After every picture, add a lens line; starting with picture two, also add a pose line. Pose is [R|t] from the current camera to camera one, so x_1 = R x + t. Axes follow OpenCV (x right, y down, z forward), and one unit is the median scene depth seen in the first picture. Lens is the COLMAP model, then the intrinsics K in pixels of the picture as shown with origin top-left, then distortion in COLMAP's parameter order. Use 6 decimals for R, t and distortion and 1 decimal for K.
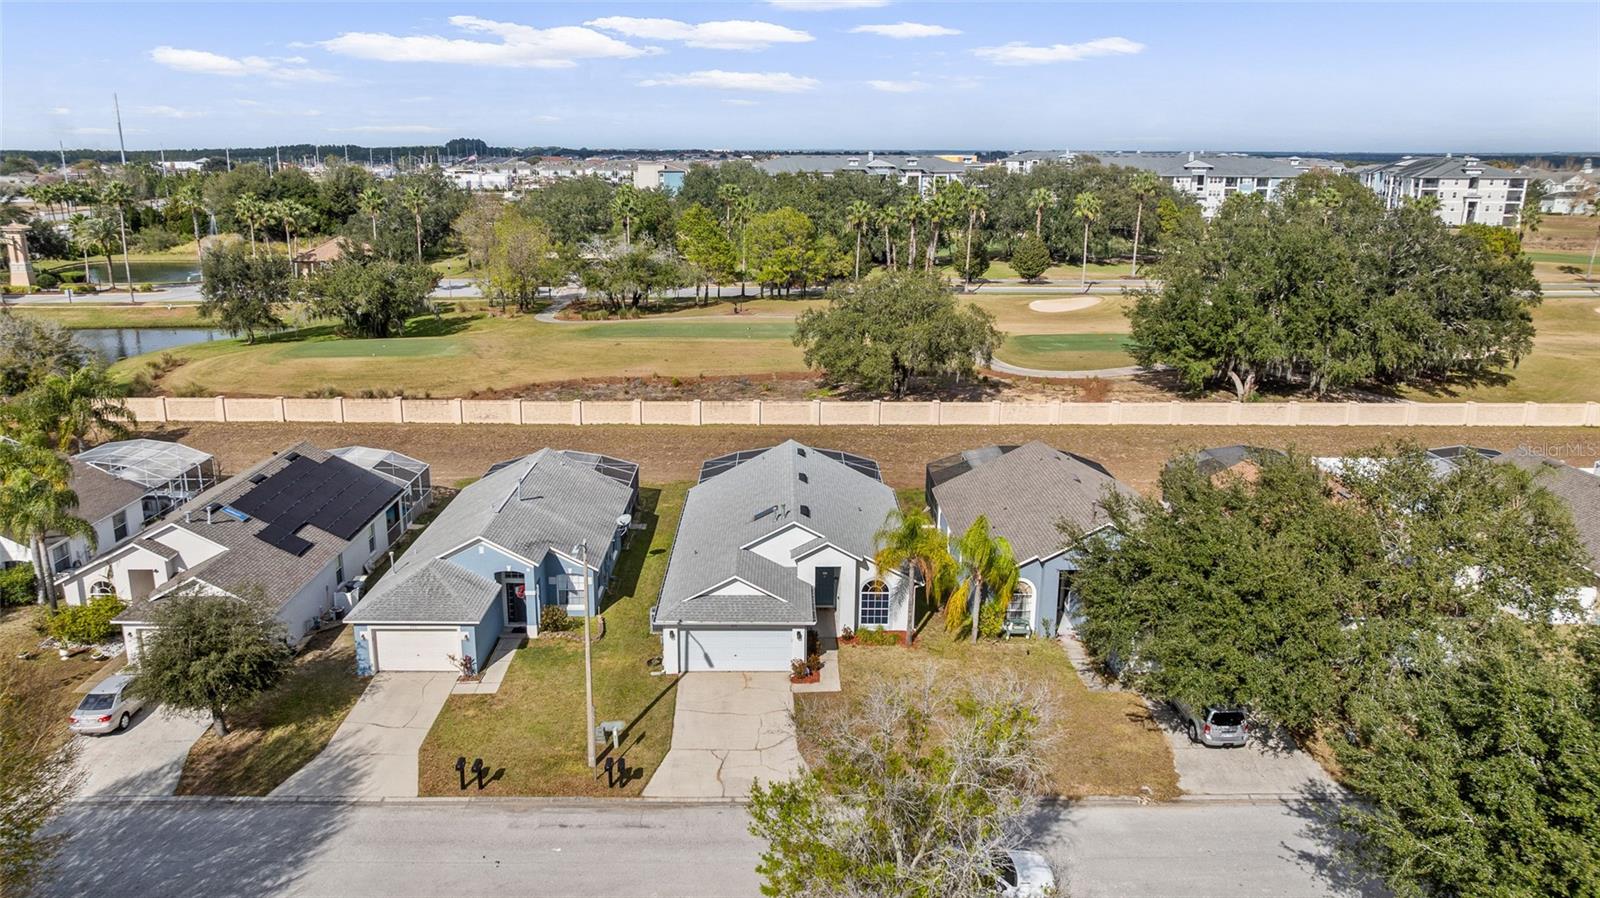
lens RADIAL K [[1146.1, 0, 800.0], [0, 1146.1, 449.0], [0, 0, 1]] dist [-0.011502, -0.003331]
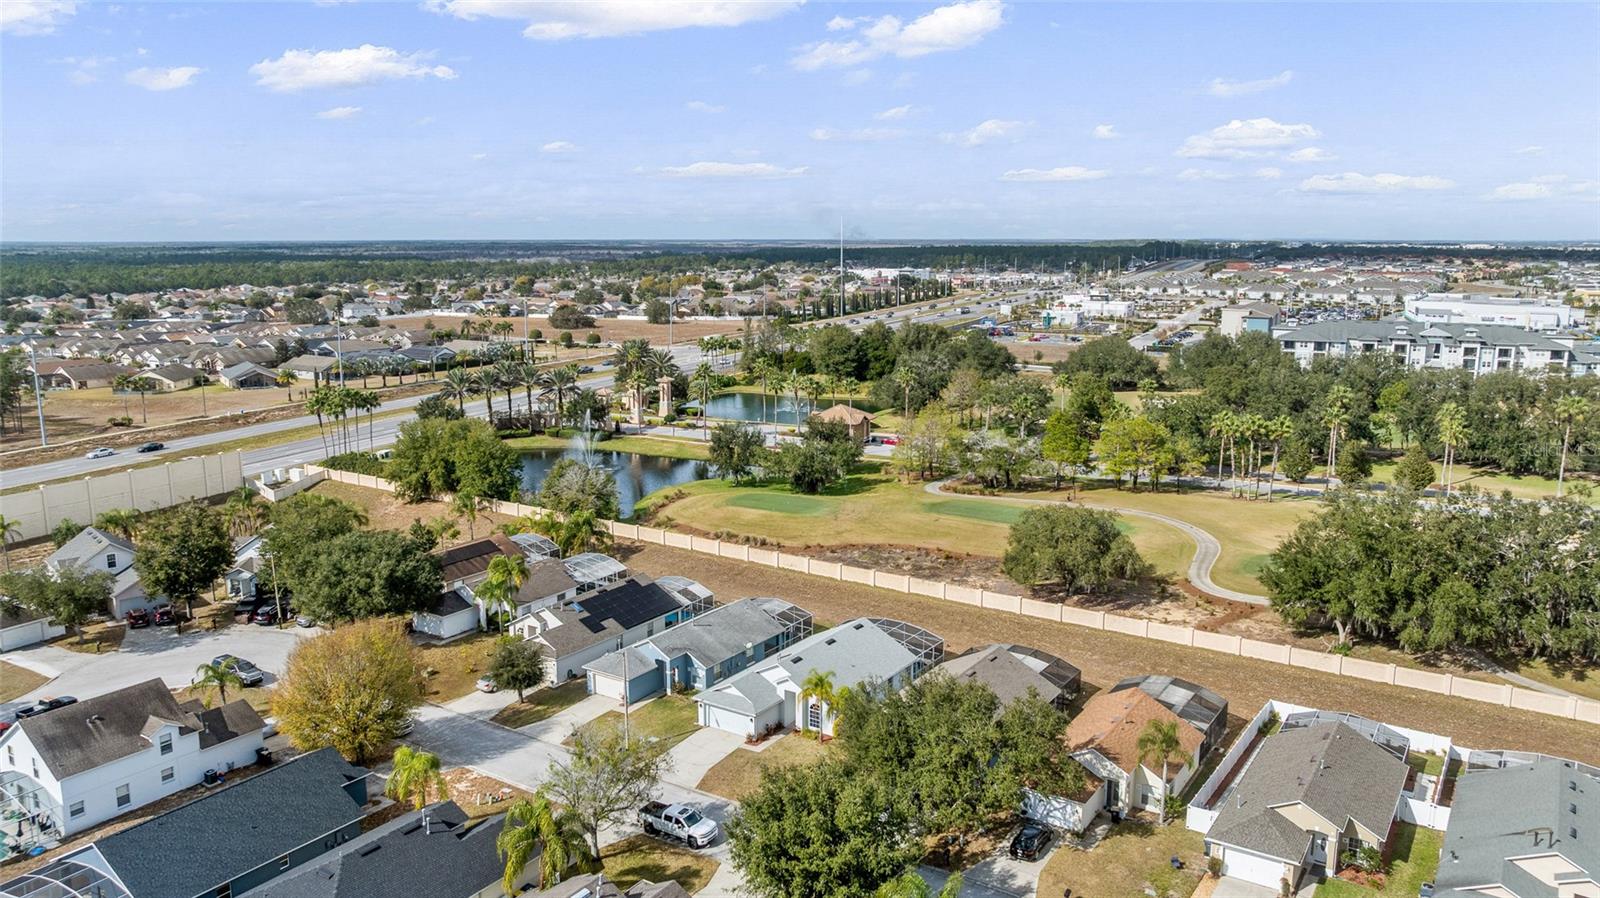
lens RADIAL K [[1146.1, 0, 800.0], [0, 1146.1, 449.0], [0, 0, 1]] dist [-0.011502, -0.003331]
pose [[0.833649, 0.100067, -0.543153, 1.030142], [-0.144462, 0.988719, -0.039571, -0.221251], [0.533066, 0.111454, 0.838701, -0.630230]]
